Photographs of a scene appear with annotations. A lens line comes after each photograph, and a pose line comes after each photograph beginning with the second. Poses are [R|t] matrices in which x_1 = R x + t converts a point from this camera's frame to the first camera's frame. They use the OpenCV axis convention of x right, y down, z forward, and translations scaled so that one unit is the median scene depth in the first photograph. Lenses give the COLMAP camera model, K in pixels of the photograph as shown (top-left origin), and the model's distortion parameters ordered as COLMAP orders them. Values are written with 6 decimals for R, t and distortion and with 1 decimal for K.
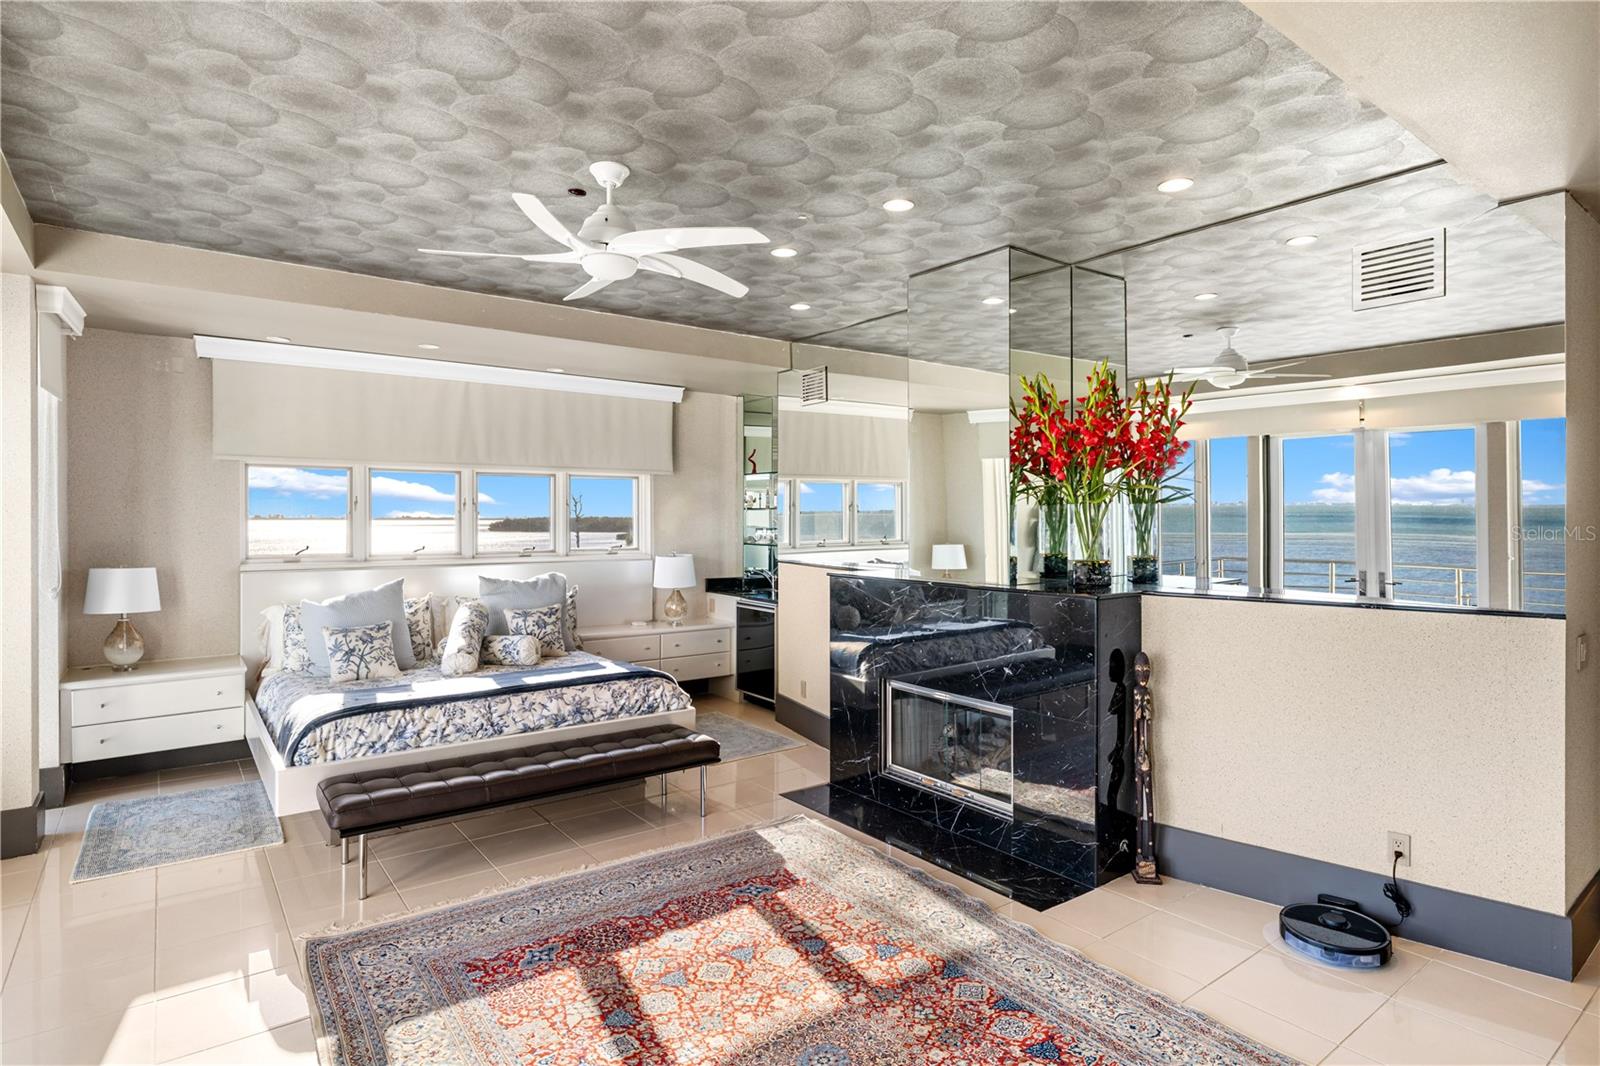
lens RADIAL K [[835.0, 0, 809.8], [0, 835.0, 523.8], [0, 0, 1]] dist [0.006671, -0.001817]
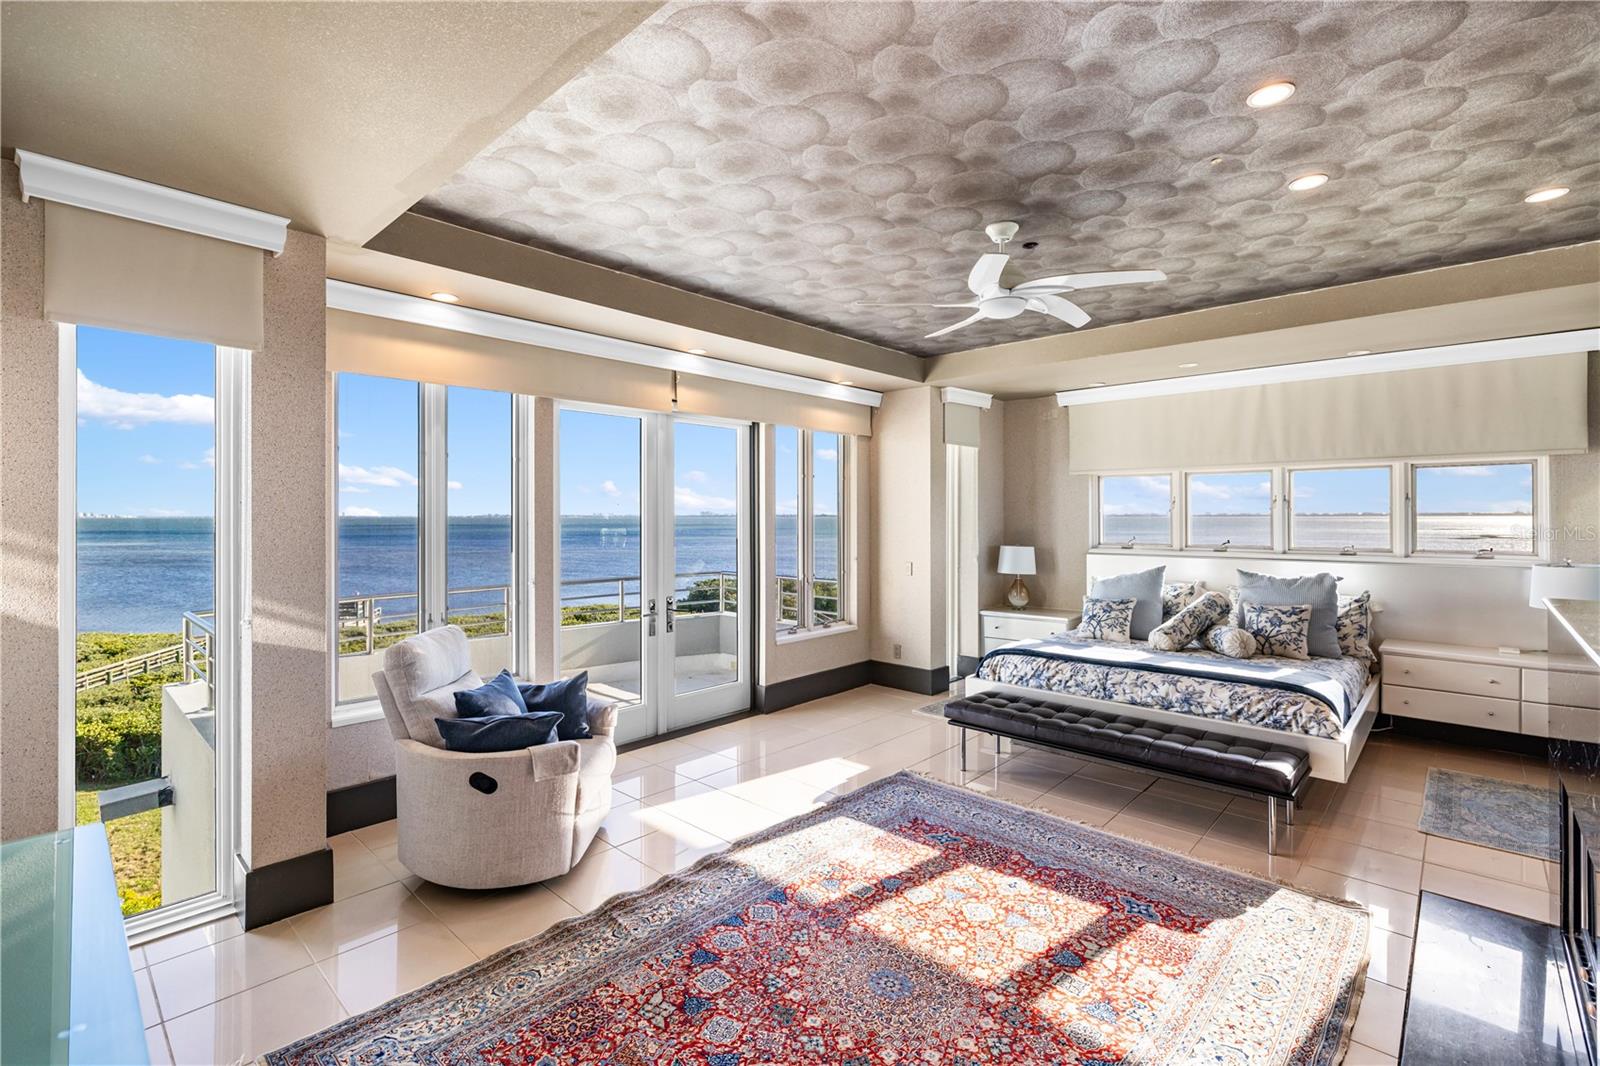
lens RADIAL K [[708.7, 0, 786.1], [0, 708.7, 511.1], [0, 0, 1]] dist [-0.021081, 0.000033]
pose [[0.163753, -0.008467, -0.986465, 0.578049], [-0.004460, 0.999947, -0.009323, -0.000591], [0.986491, 0.005927, 0.163707, 0.422580]]
